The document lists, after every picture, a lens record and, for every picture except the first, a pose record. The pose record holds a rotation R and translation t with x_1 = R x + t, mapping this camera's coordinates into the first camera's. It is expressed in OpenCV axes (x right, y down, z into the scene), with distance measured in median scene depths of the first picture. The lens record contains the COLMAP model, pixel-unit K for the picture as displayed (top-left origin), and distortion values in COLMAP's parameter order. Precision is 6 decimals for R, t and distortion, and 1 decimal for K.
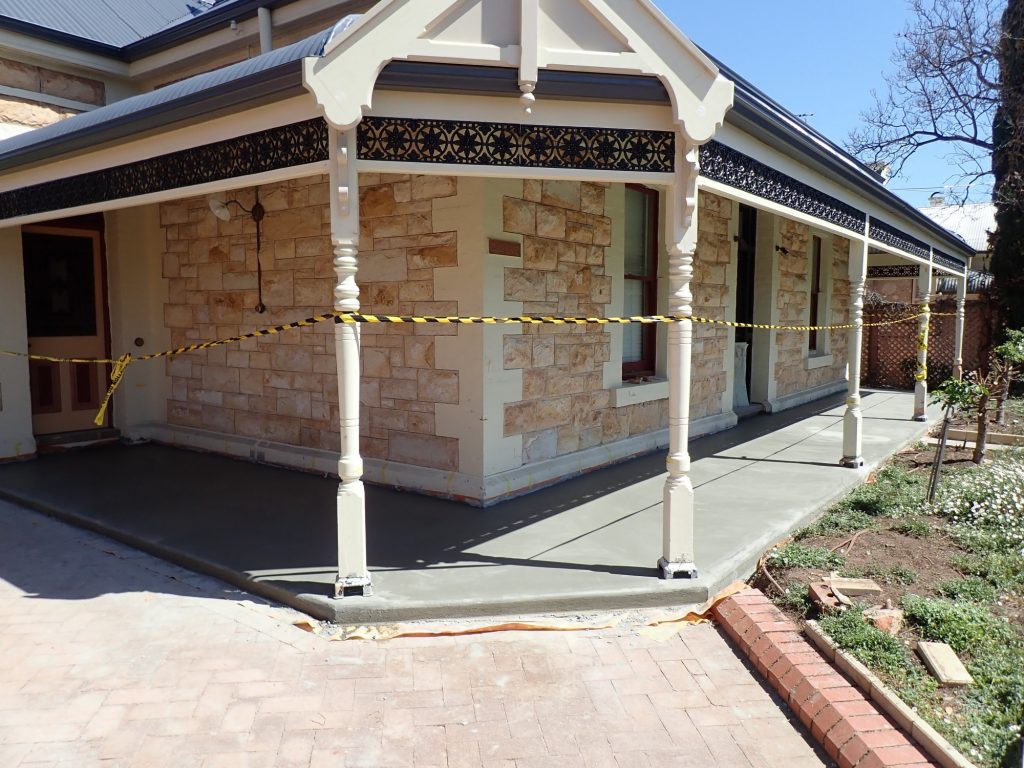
lens RADIAL K [[758.1, 0, 509.4], [0, 758.1, 386.2], [0, 0, 1]] dist [0.021752, -0.014593]
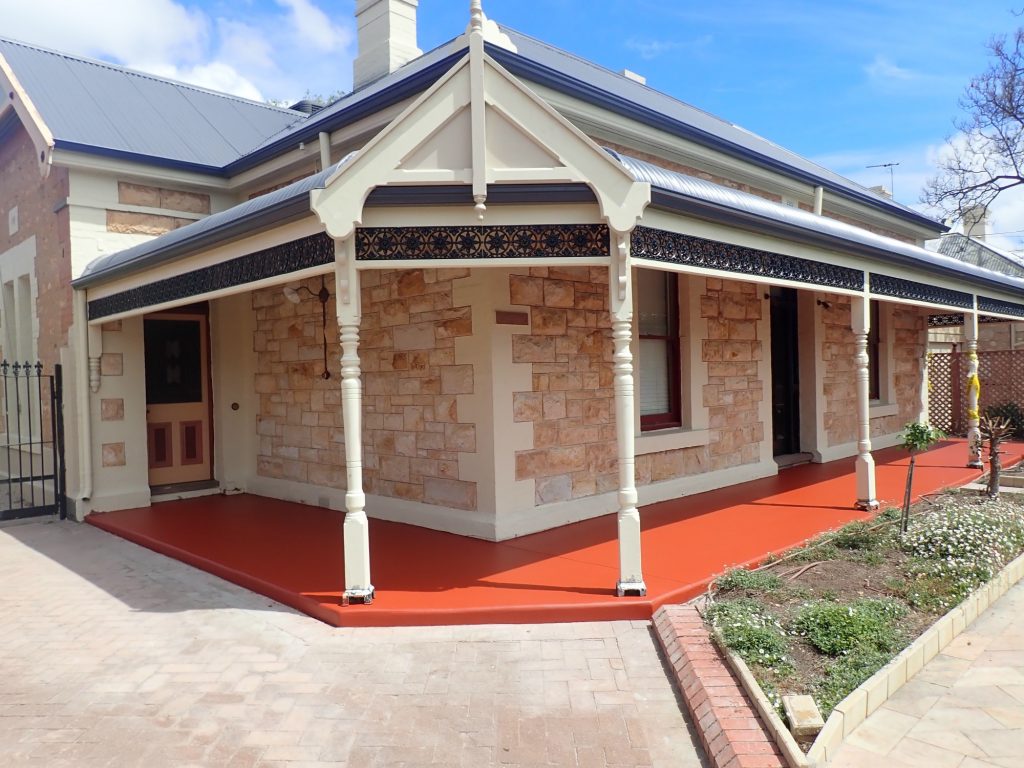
lens RADIAL K [[758.1, 0, 508.5], [0, 758.1, 386.1], [0, 0, 1]] dist [0.021752, -0.014593]
pose [[0.988332, -0.026861, -0.149925, 0.150059], [0.015033, 0.996724, -0.079472, 0.014392], [0.151568, 0.076291, 0.985498, -0.137082]]
